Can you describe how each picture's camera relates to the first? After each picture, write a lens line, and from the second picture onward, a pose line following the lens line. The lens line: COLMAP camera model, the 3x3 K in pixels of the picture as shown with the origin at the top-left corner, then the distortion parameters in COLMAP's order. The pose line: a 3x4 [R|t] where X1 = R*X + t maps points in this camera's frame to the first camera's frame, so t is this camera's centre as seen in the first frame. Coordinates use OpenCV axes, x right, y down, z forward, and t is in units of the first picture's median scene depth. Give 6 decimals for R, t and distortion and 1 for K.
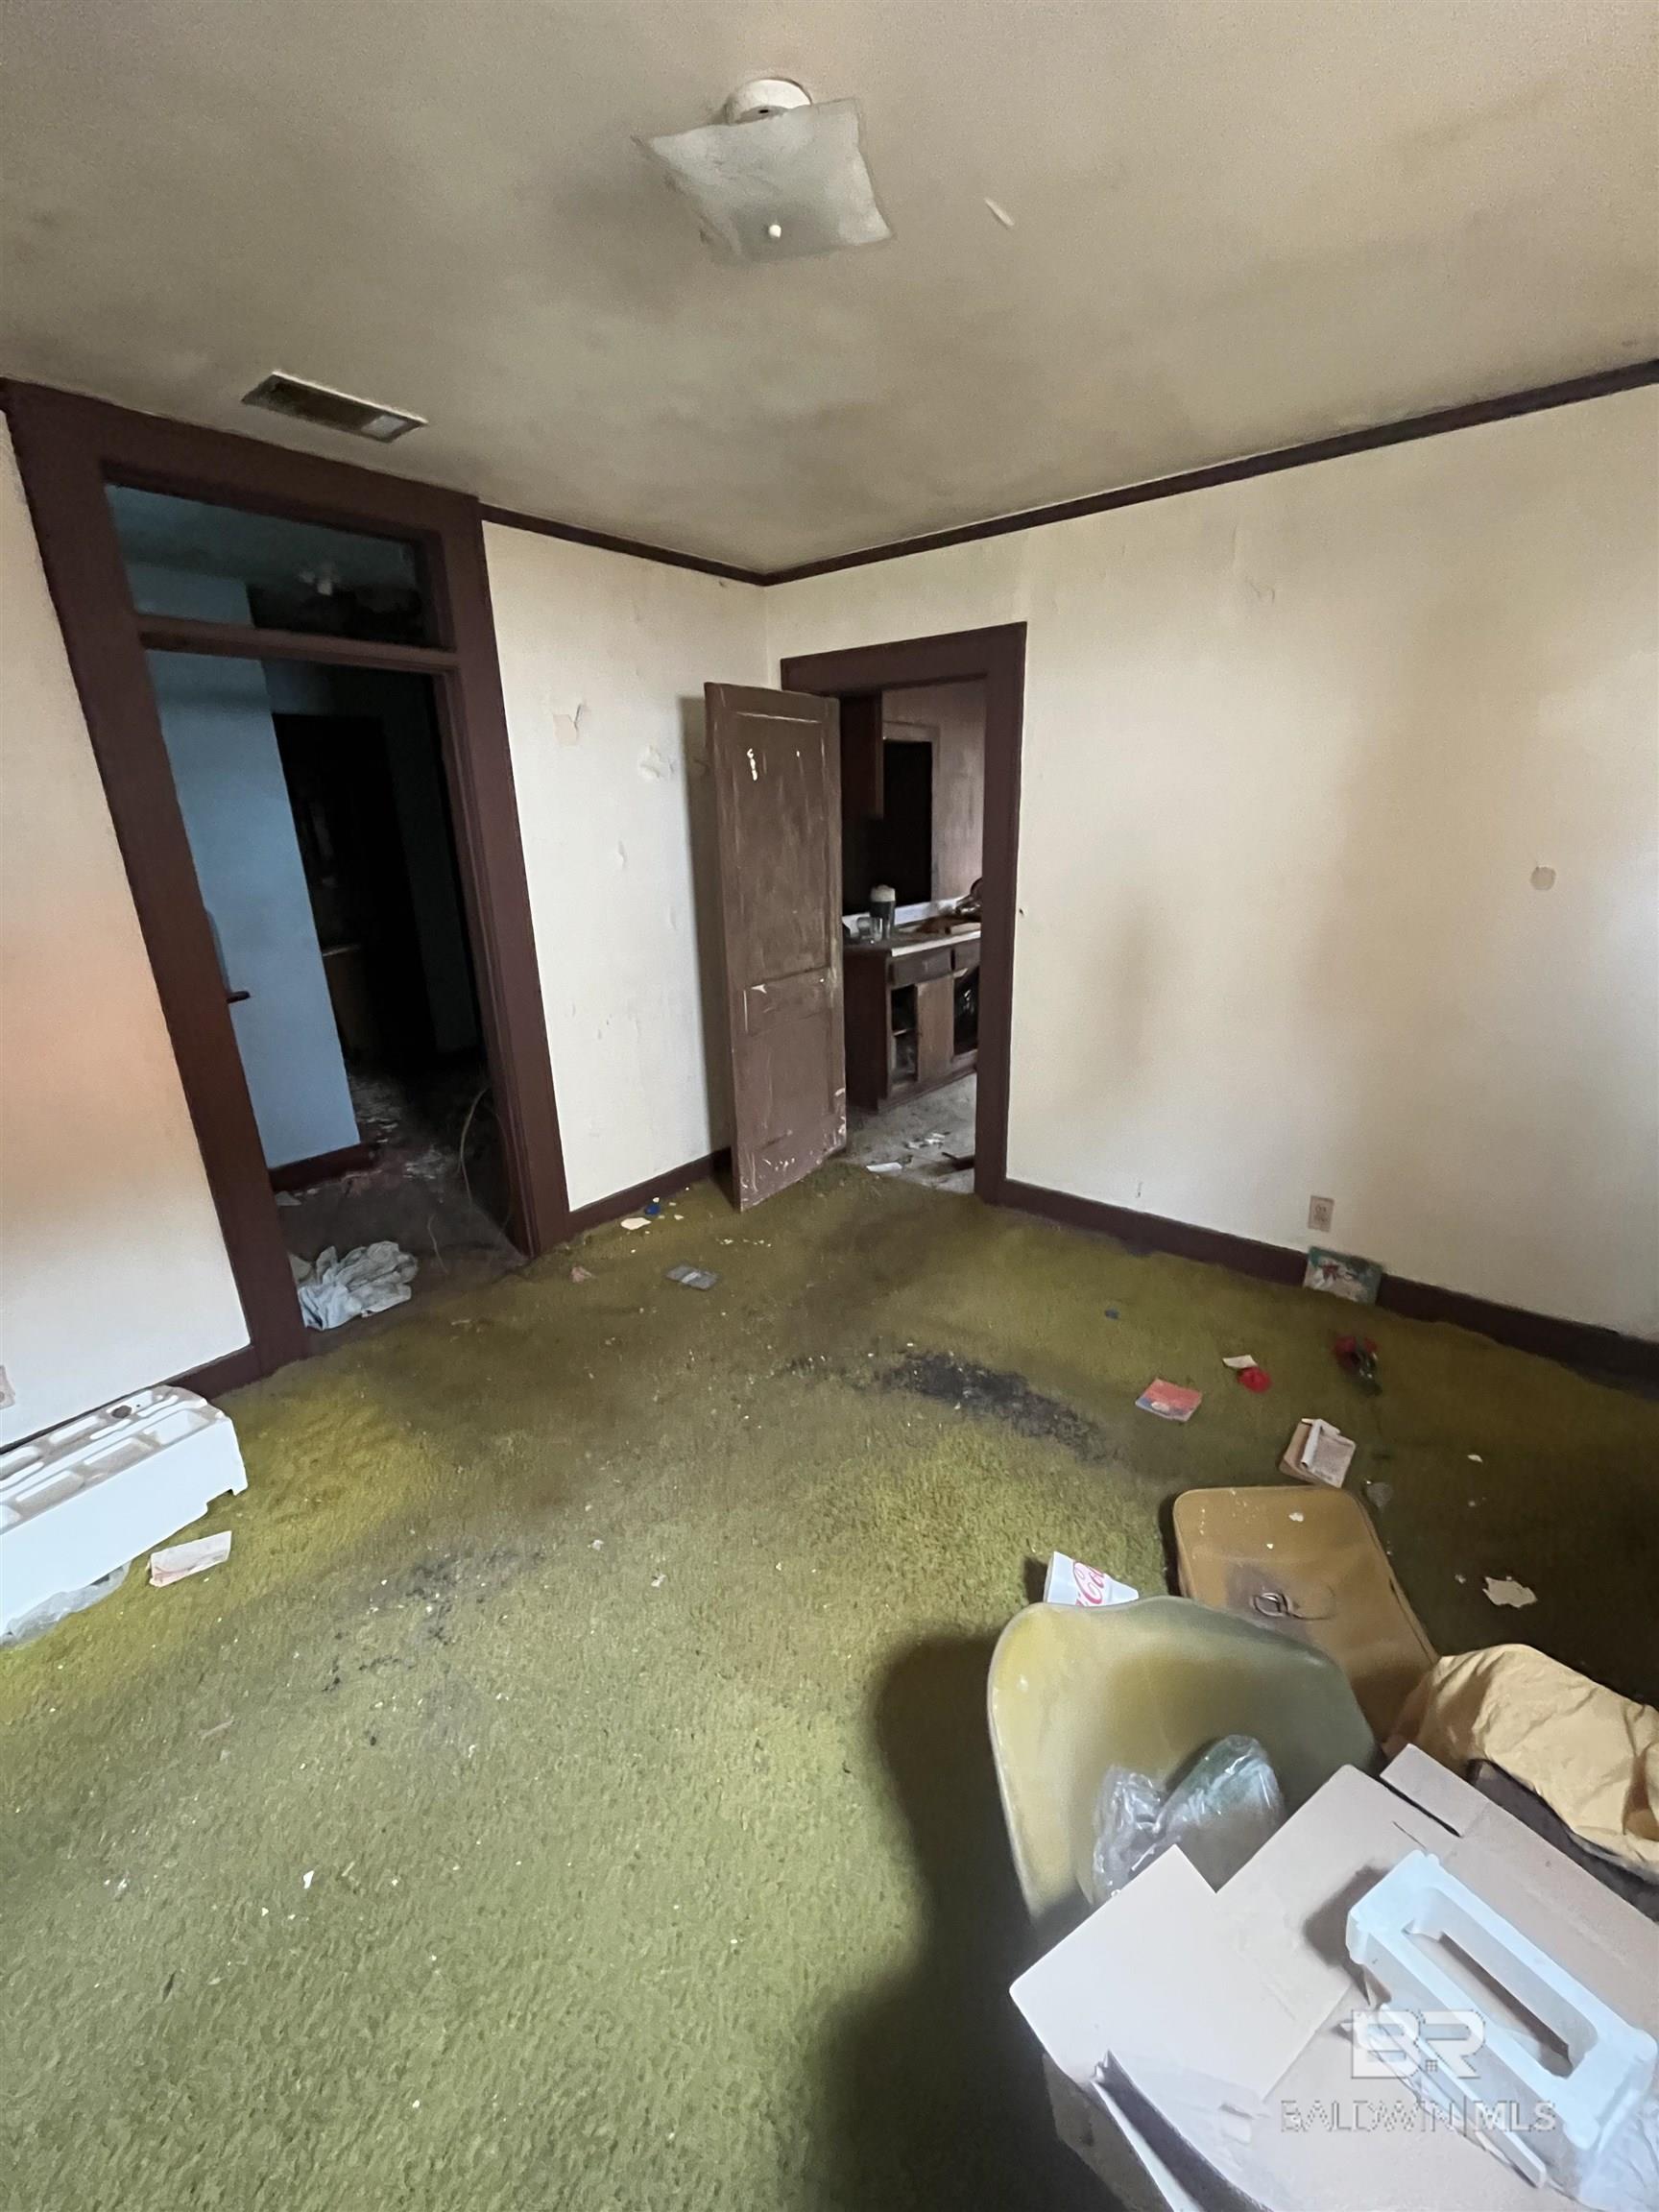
lens RADIAL K [[896.3, 0, 832.9], [0, 896.3, 1111.7], [0, 0, 1]] dist [0.000323, -0.002525]
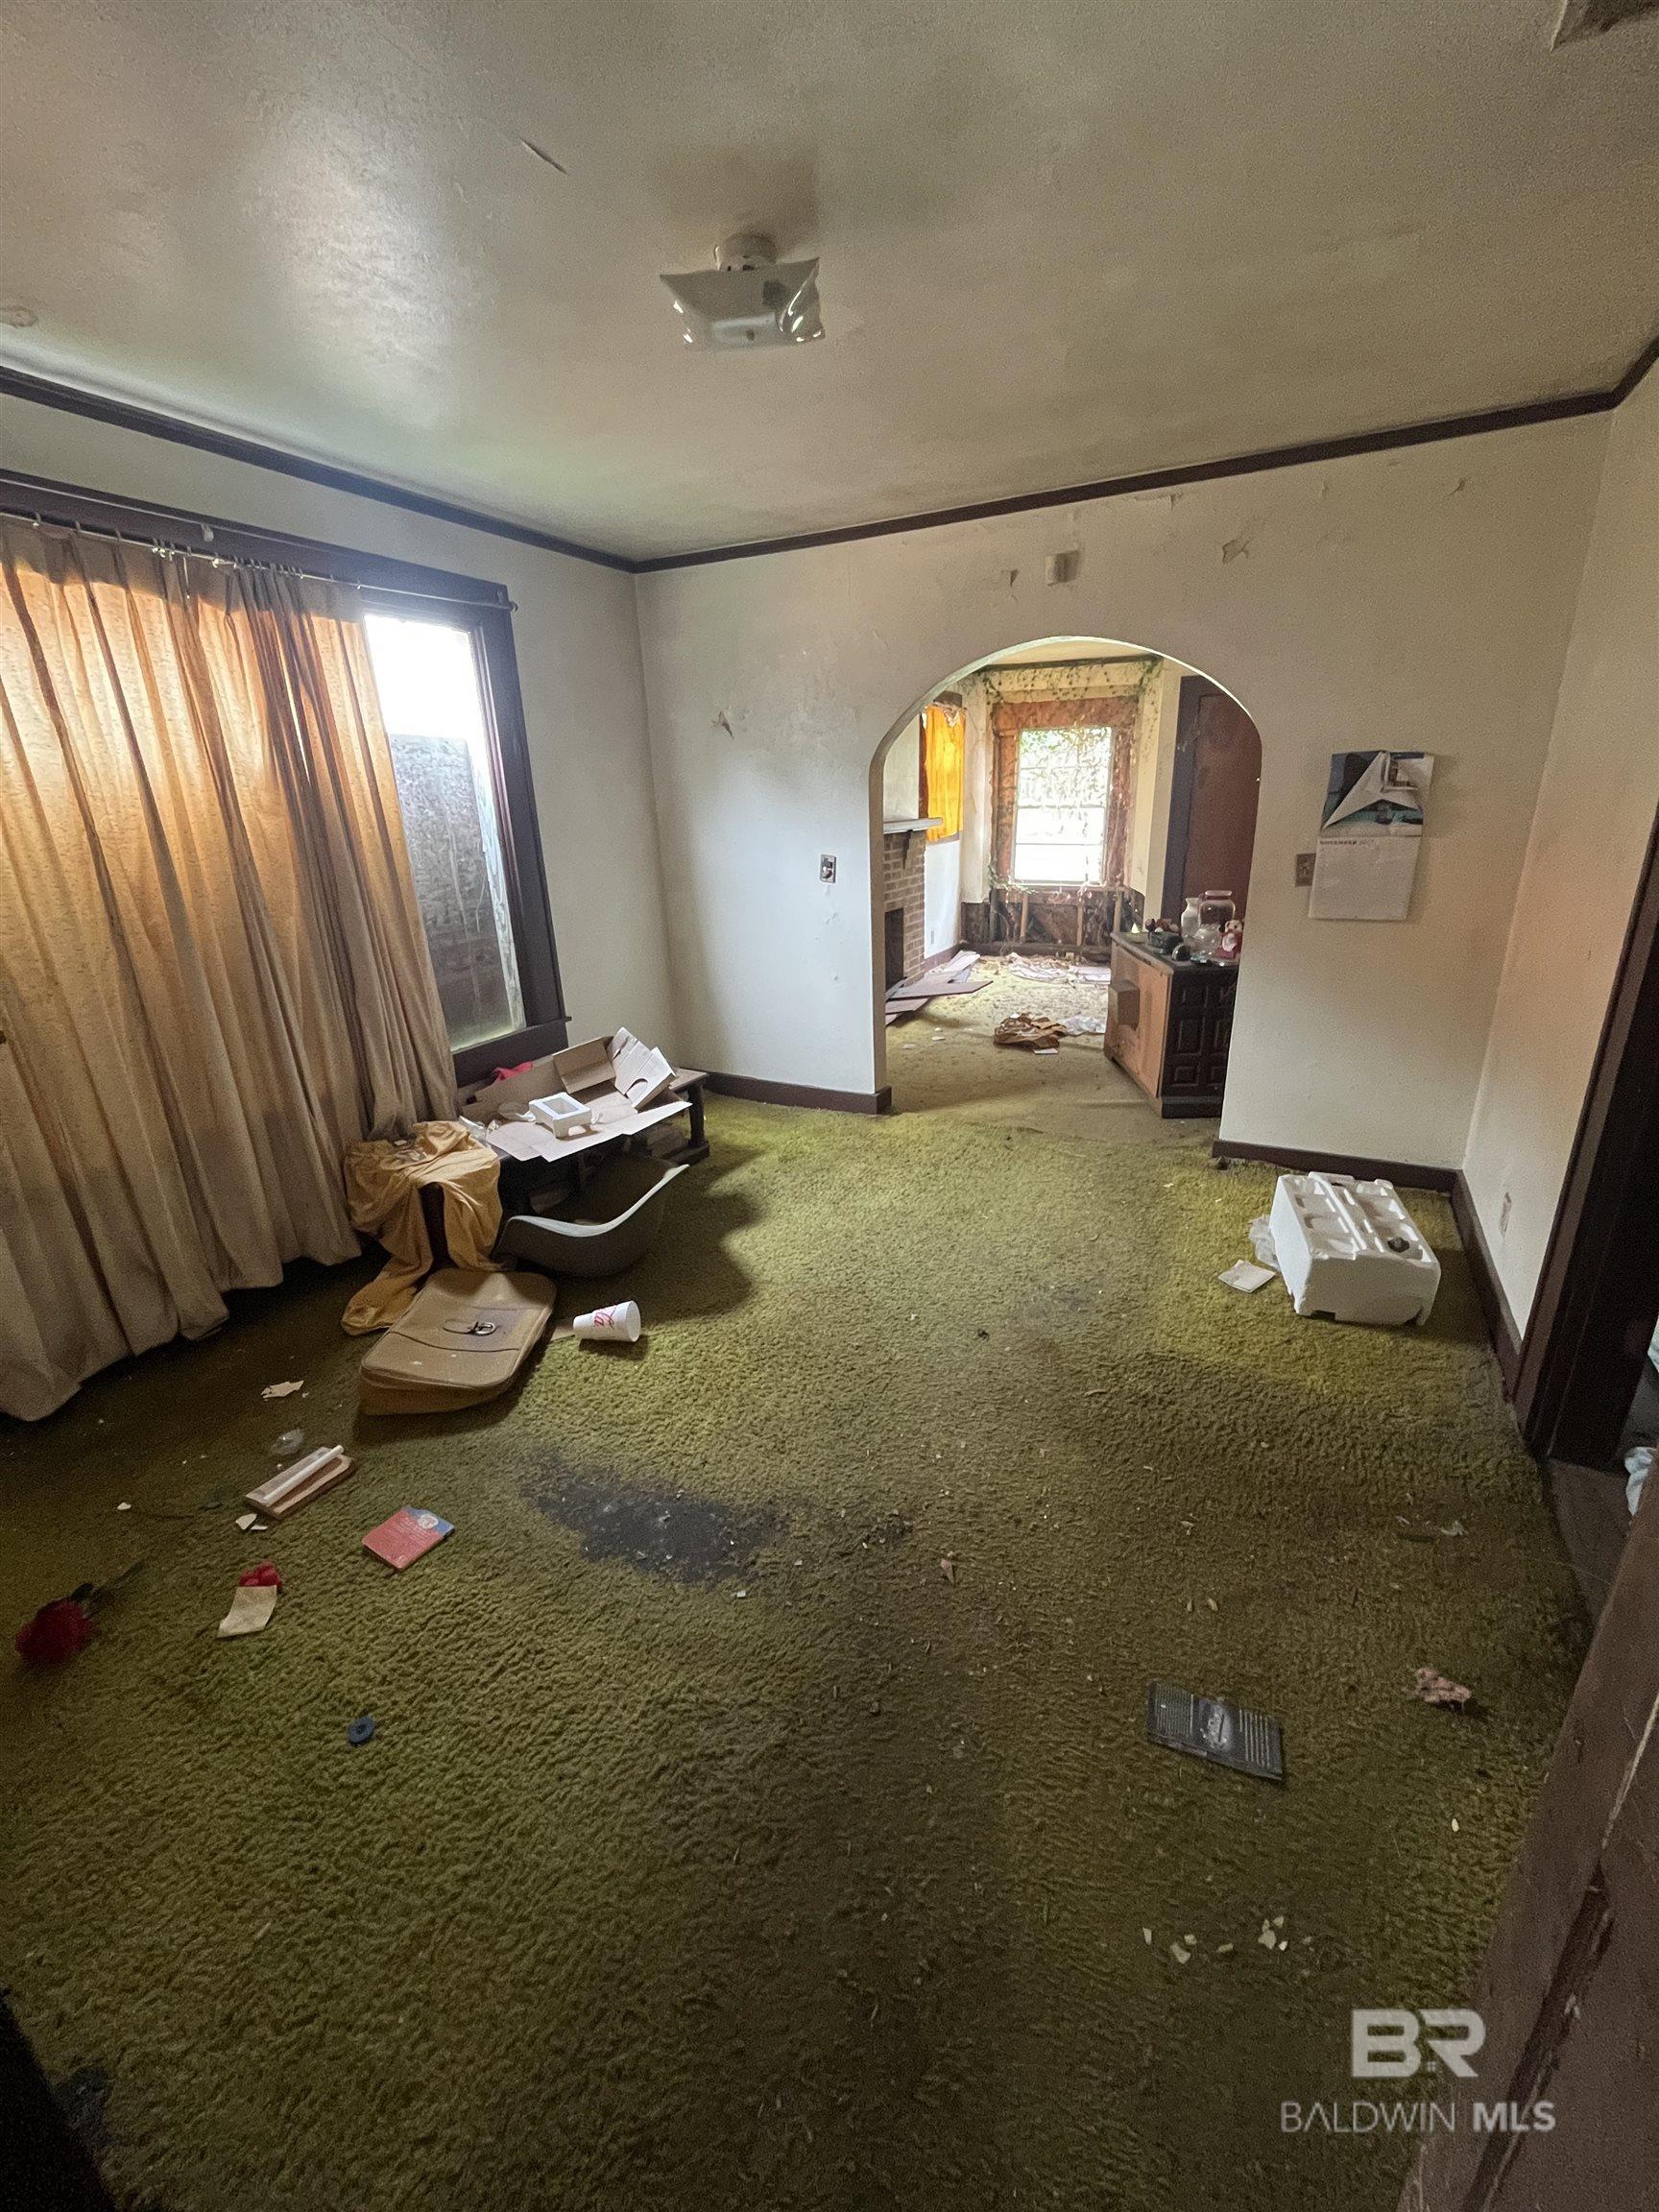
lens RADIAL K [[896.3, 0, 831.8], [0, 896.3, 1106.6], [0, 0, 1]] dist [0.000323, -0.002525]
pose [[-0.978370, 0.117660, -0.170143, 0.104708], [-0.012041, 0.788703, 0.614656, -0.480237], [0.206513, 0.603410, -0.770227, 1.514058]]
